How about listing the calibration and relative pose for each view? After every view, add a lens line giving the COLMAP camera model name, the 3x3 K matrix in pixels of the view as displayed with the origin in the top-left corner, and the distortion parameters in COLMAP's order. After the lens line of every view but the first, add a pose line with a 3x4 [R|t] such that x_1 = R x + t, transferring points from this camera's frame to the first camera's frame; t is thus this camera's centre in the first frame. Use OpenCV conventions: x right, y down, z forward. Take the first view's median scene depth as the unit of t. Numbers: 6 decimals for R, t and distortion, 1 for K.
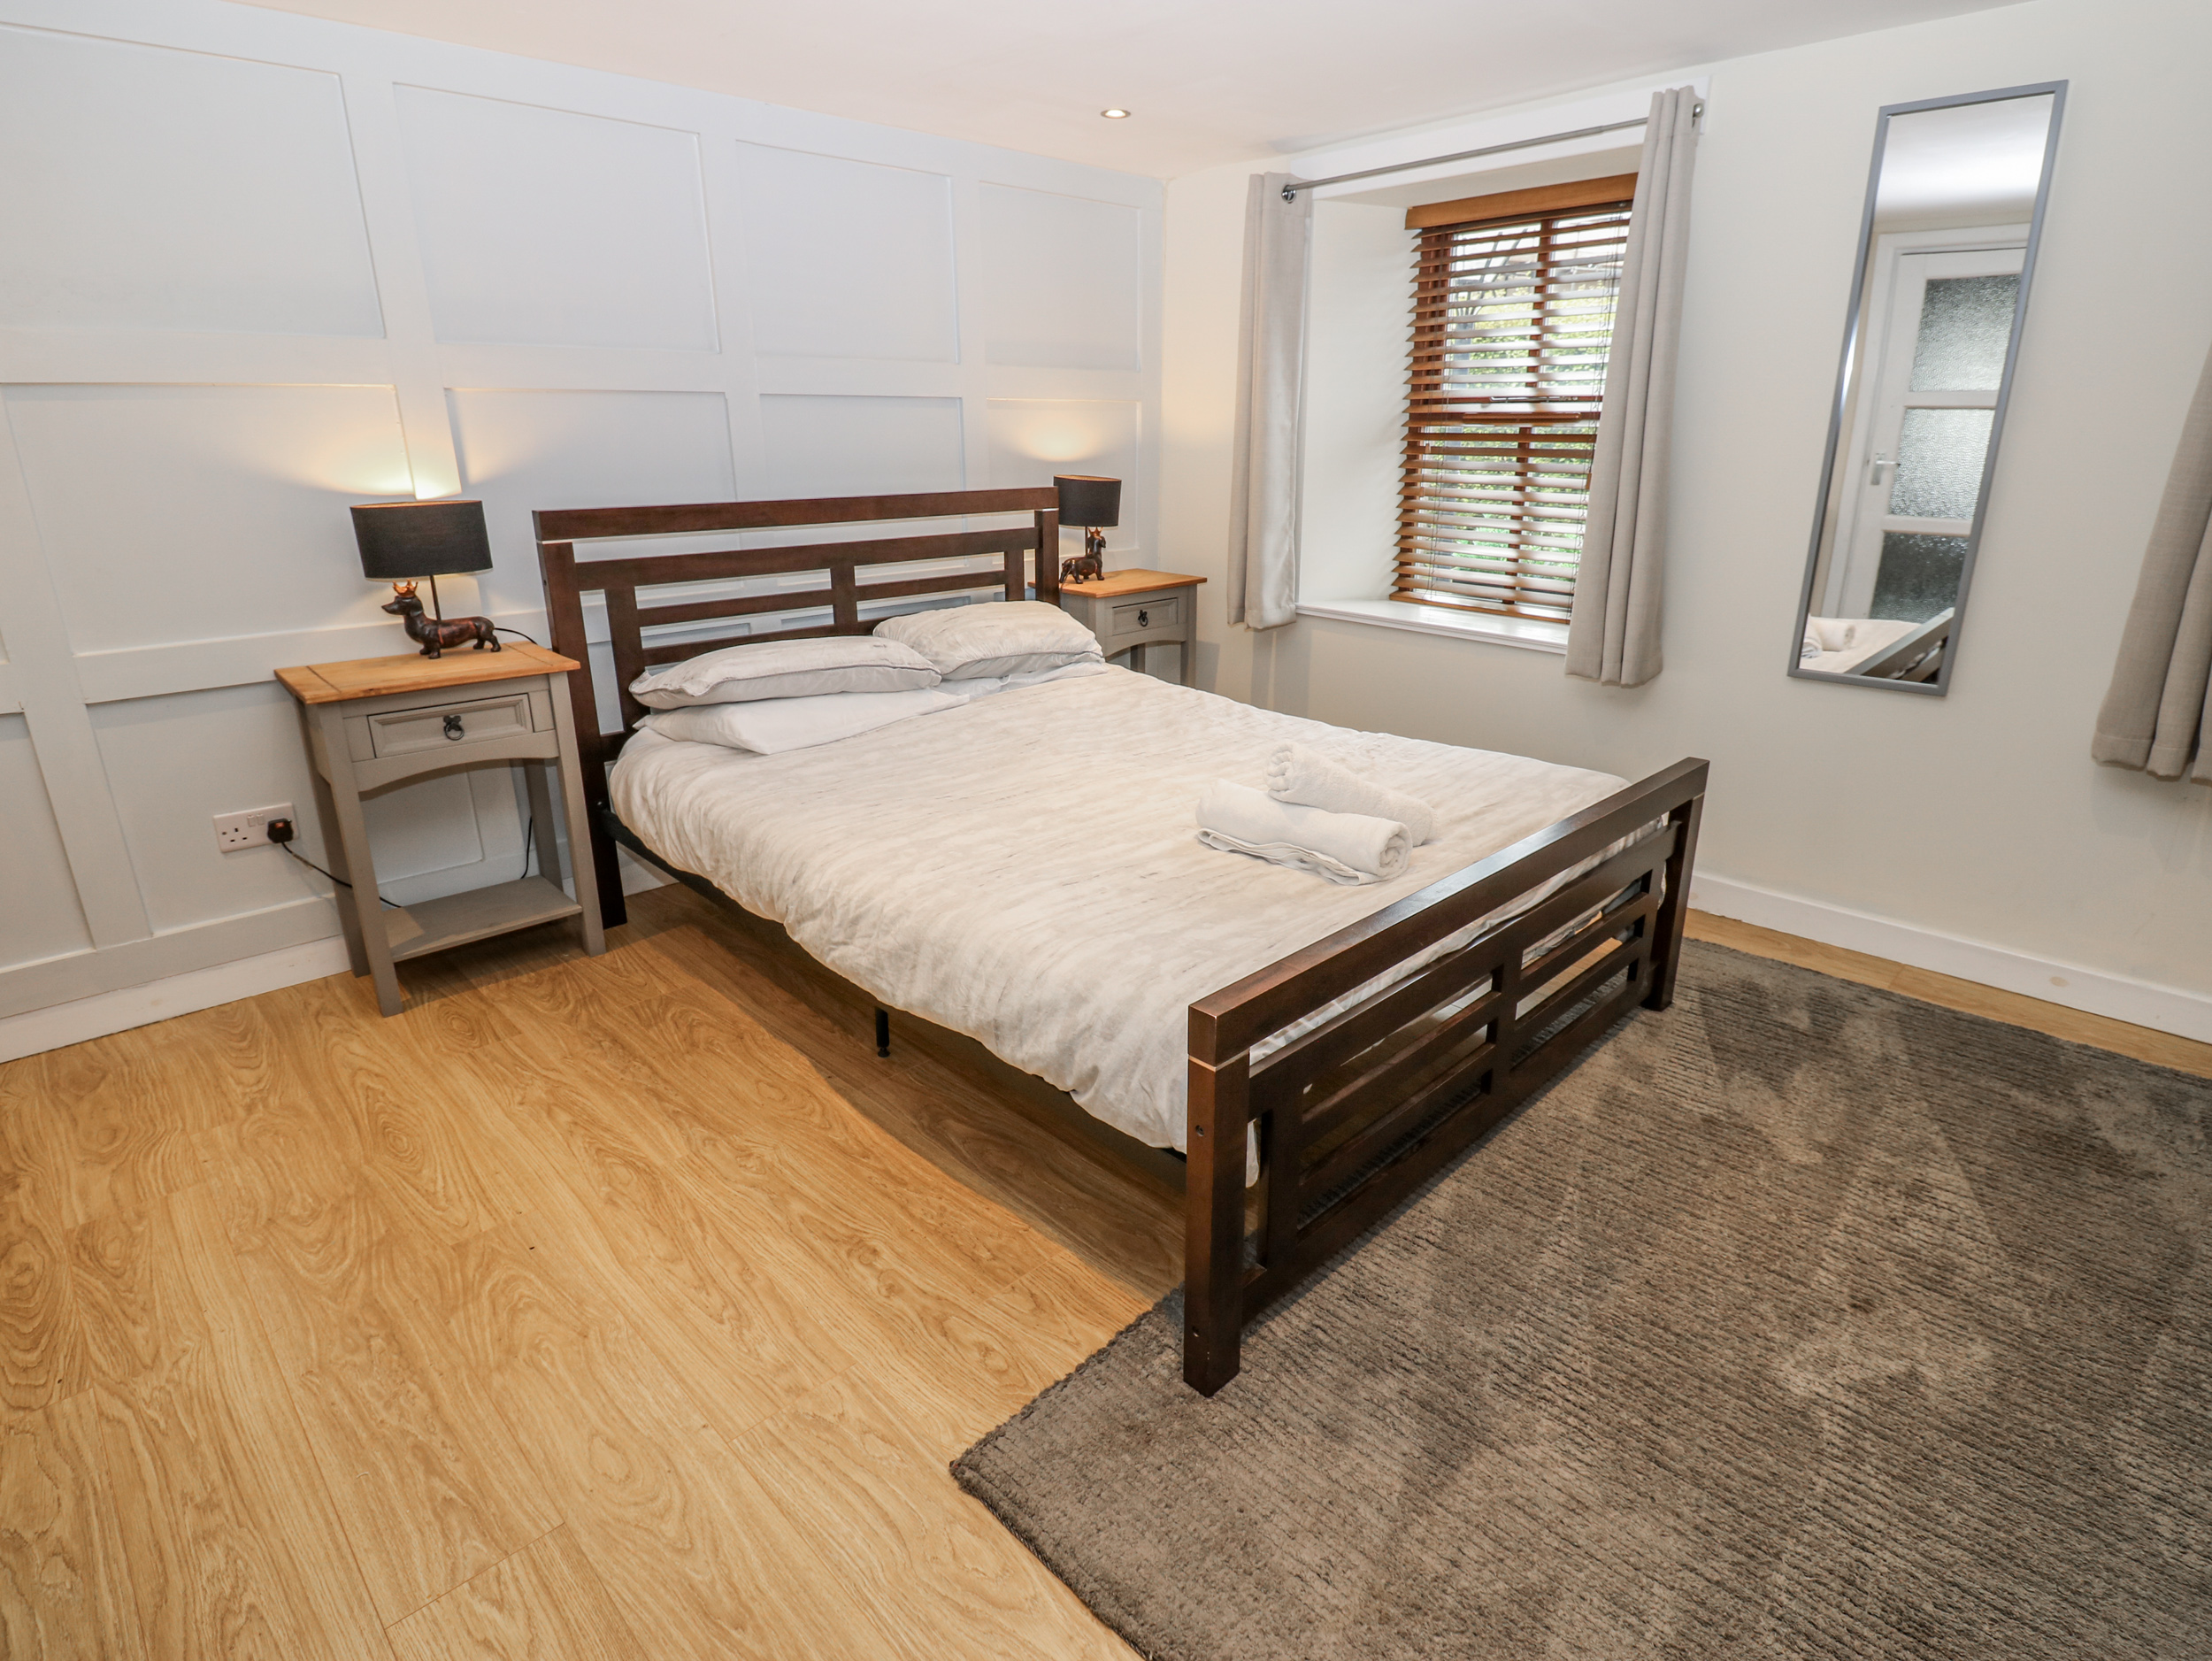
lens RADIAL K [[1164.8, 0, 1104.3], [0, 1164.8, 823.9], [0, 0, 1]] dist [-0.004130, -0.007339]
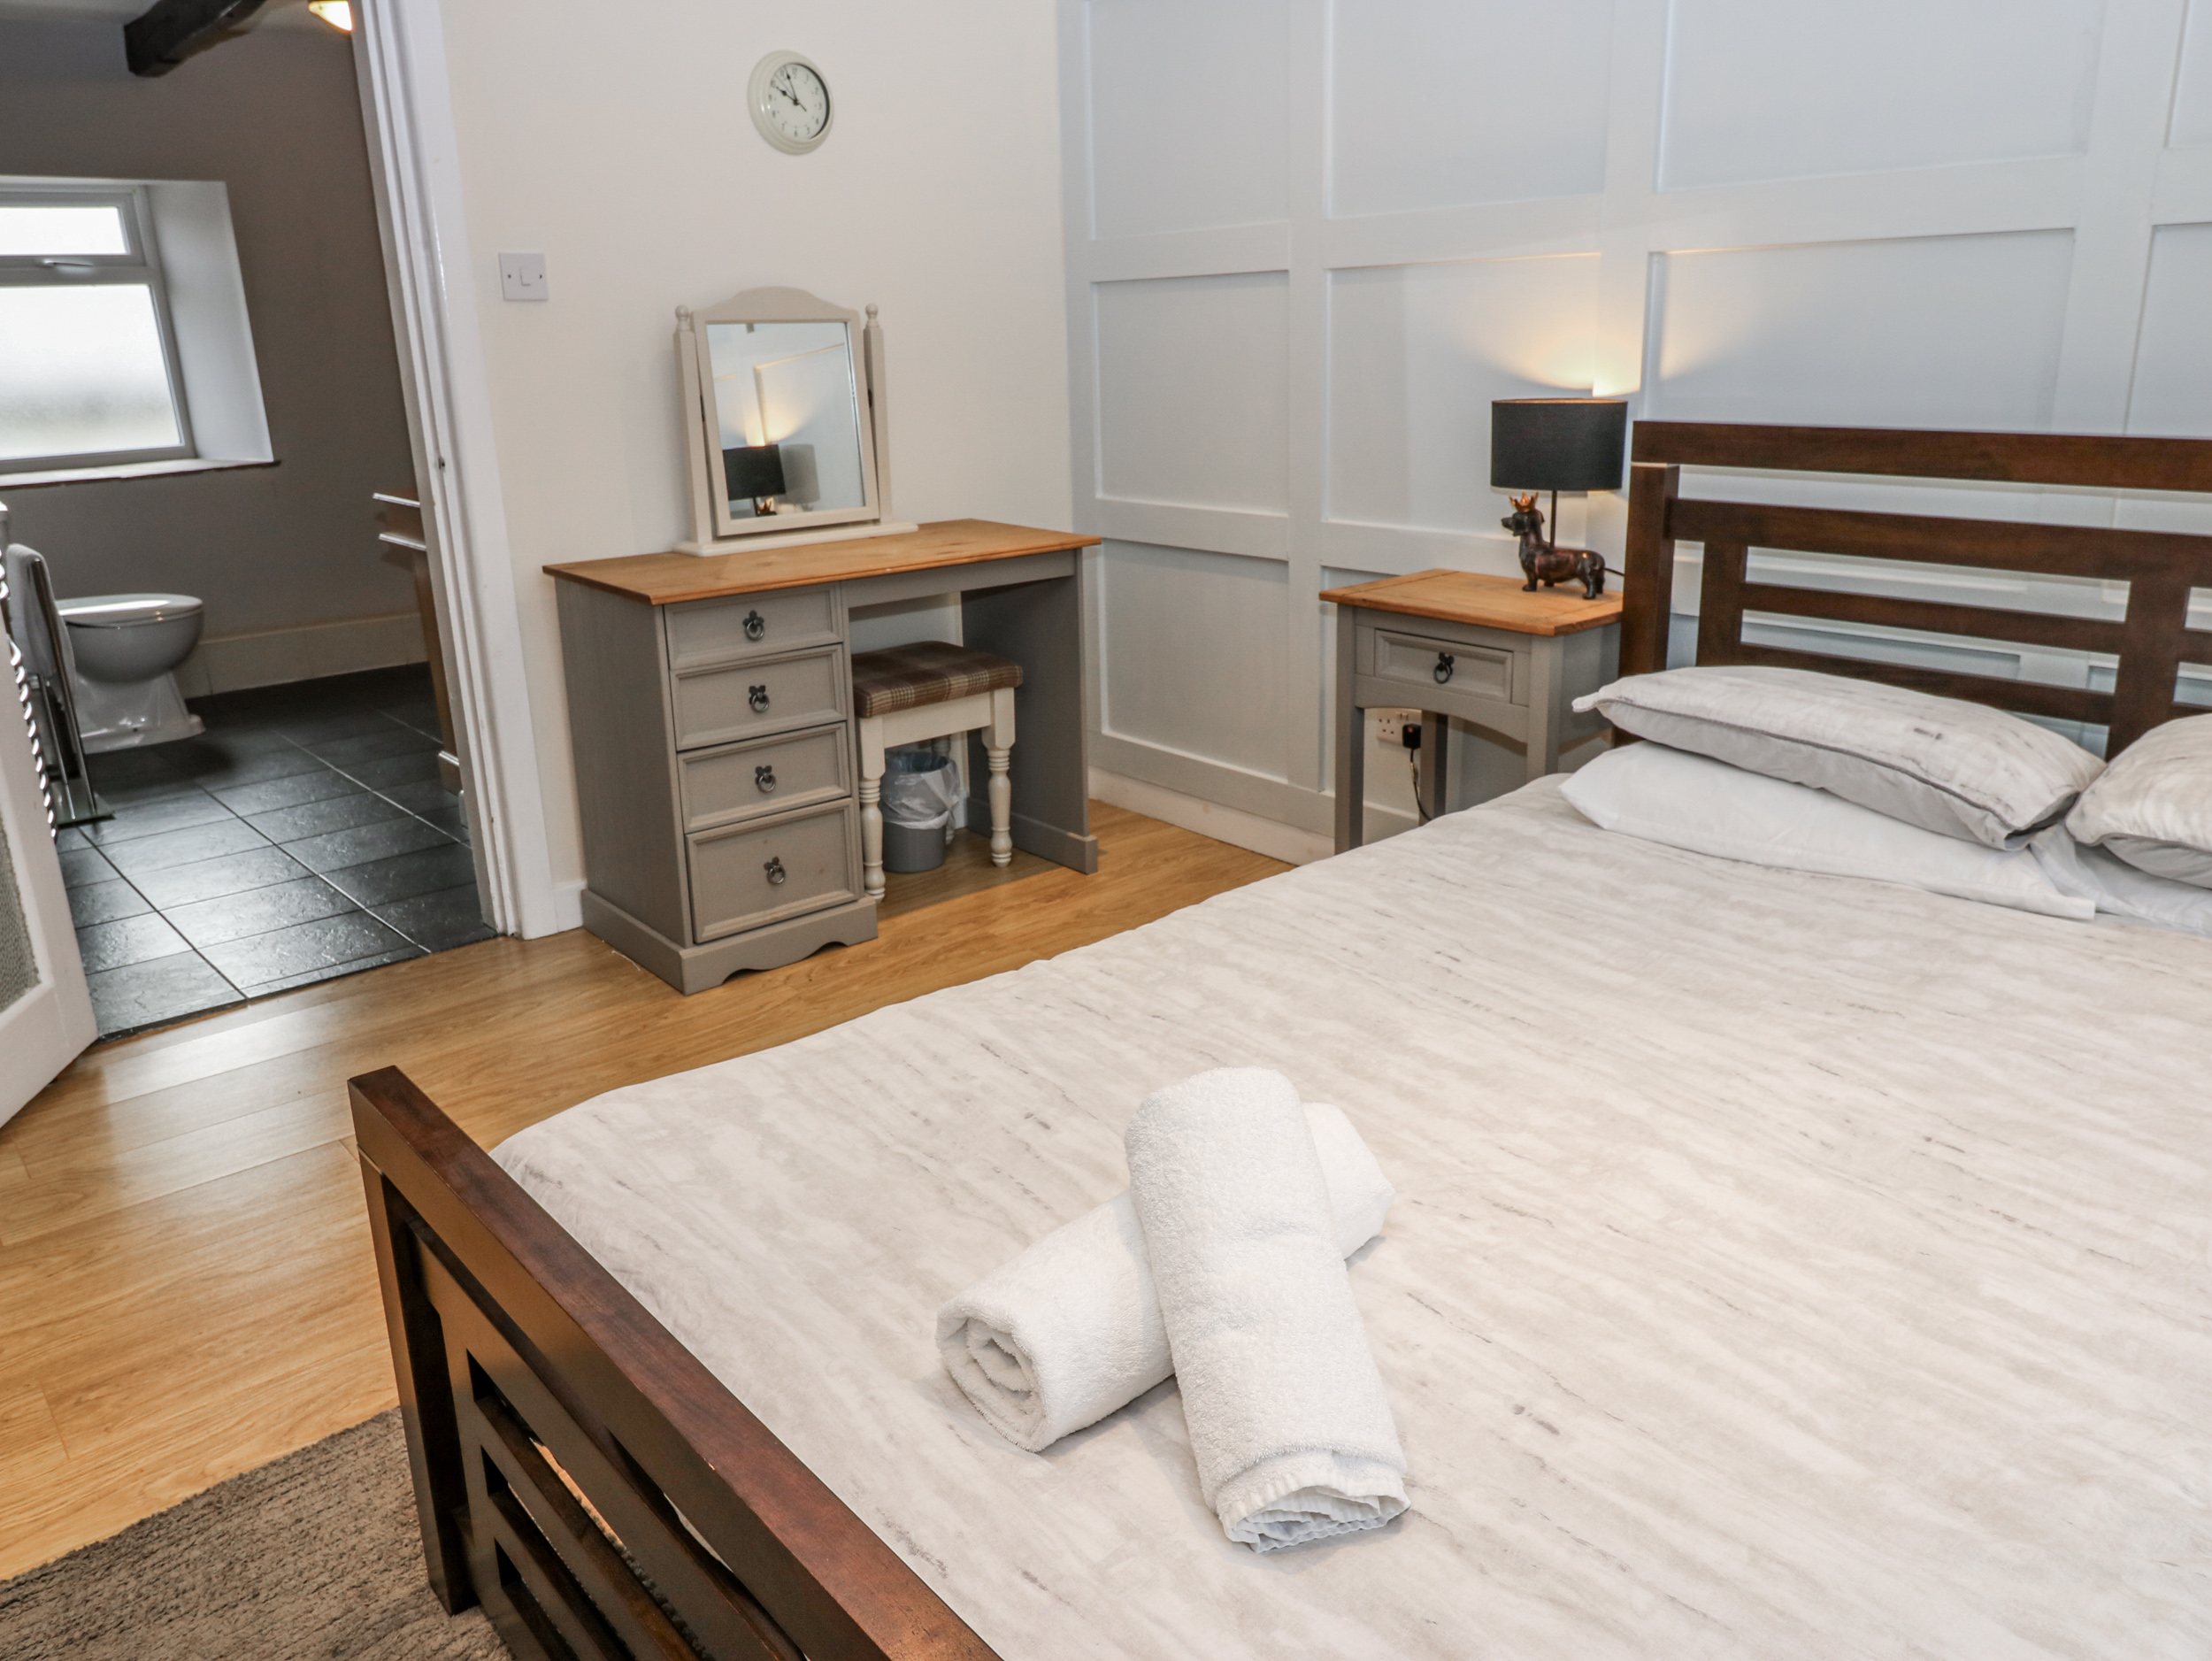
lens RADIAL K [[1600.0, 0, 1111.0], [0, 1600.0, 810.3], [0, 0, 1]] dist [-0.005969, 0.002941]
pose [[-0.066208, 0.291332, -0.954328, 0.559455], [-0.297832, 0.907057, 0.297564, -0.253964], [0.952320, 0.303930, 0.026713, 0.758171]]
